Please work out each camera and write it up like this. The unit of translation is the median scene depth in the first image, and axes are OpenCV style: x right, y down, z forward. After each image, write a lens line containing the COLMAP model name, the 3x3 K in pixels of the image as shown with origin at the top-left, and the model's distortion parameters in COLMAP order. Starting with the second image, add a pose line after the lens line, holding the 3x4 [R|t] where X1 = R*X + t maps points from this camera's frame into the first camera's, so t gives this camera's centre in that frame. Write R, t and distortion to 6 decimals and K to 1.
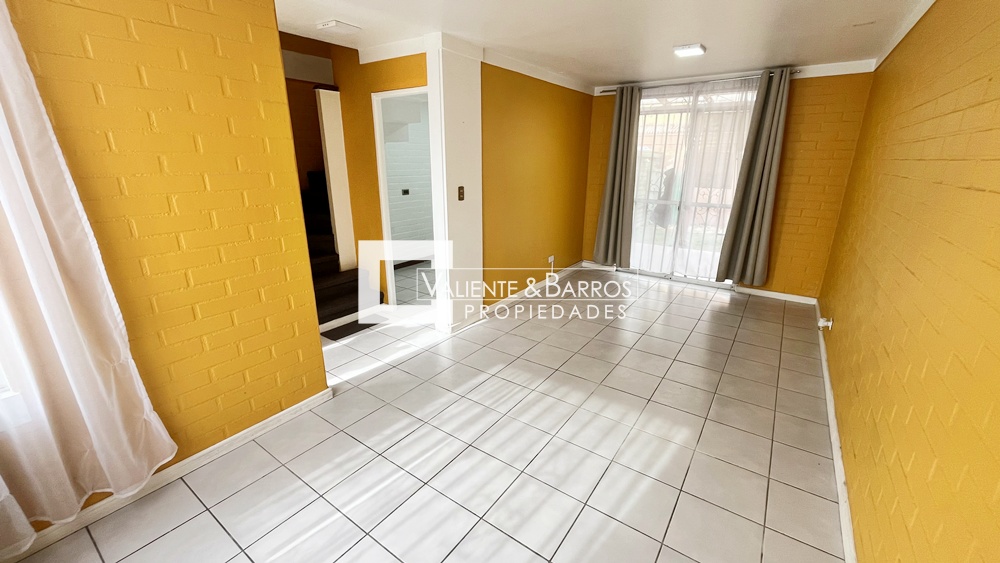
lens RADIAL K [[402.9, 0, 500.8], [0, 402.9, 284.9], [0, 0, 1]] dist [-0.002885, -0.000659]
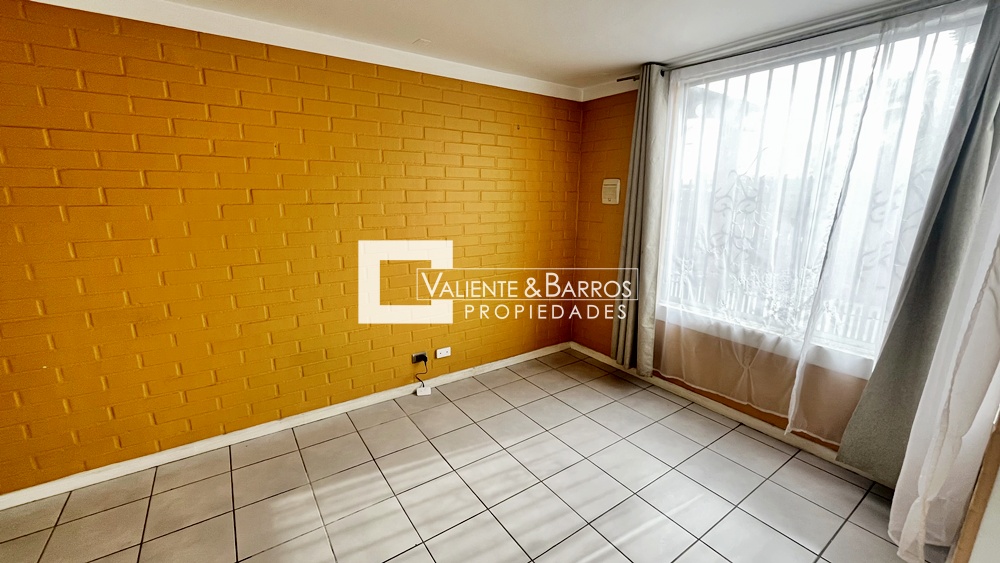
lens RADIAL K [[402.9, 0, 502.8], [0, 402.9, 285.8], [0, 0, 1]] dist [-0.002885, -0.000659]
pose [[-0.941239, -0.085793, 0.326664, -0.127529], [0.092296, 0.865047, 0.493128, -0.238654], [-0.324887, 0.494301, -0.806297, 0.767955]]
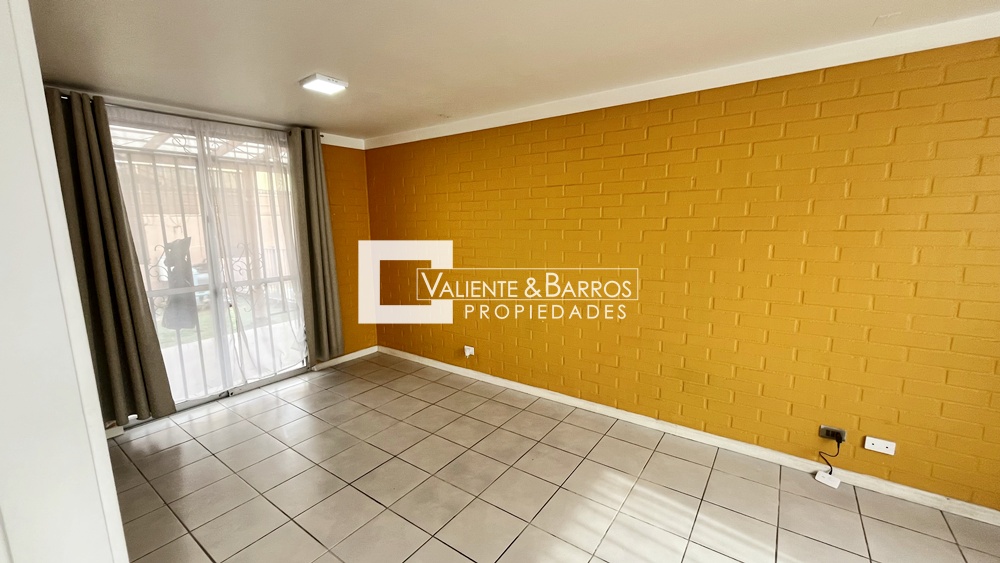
lens RADIAL K [[402.9, 0, 497.2], [0, 402.9, 283.3], [0, 0, 1]] dist [-0.002885, -0.000659]
pose [[0.009739, -0.155185, 0.987837, -0.279953], [0.314250, 0.938308, 0.144306, -0.193990], [-0.949290, 0.309023, 0.057905, 0.625729]]
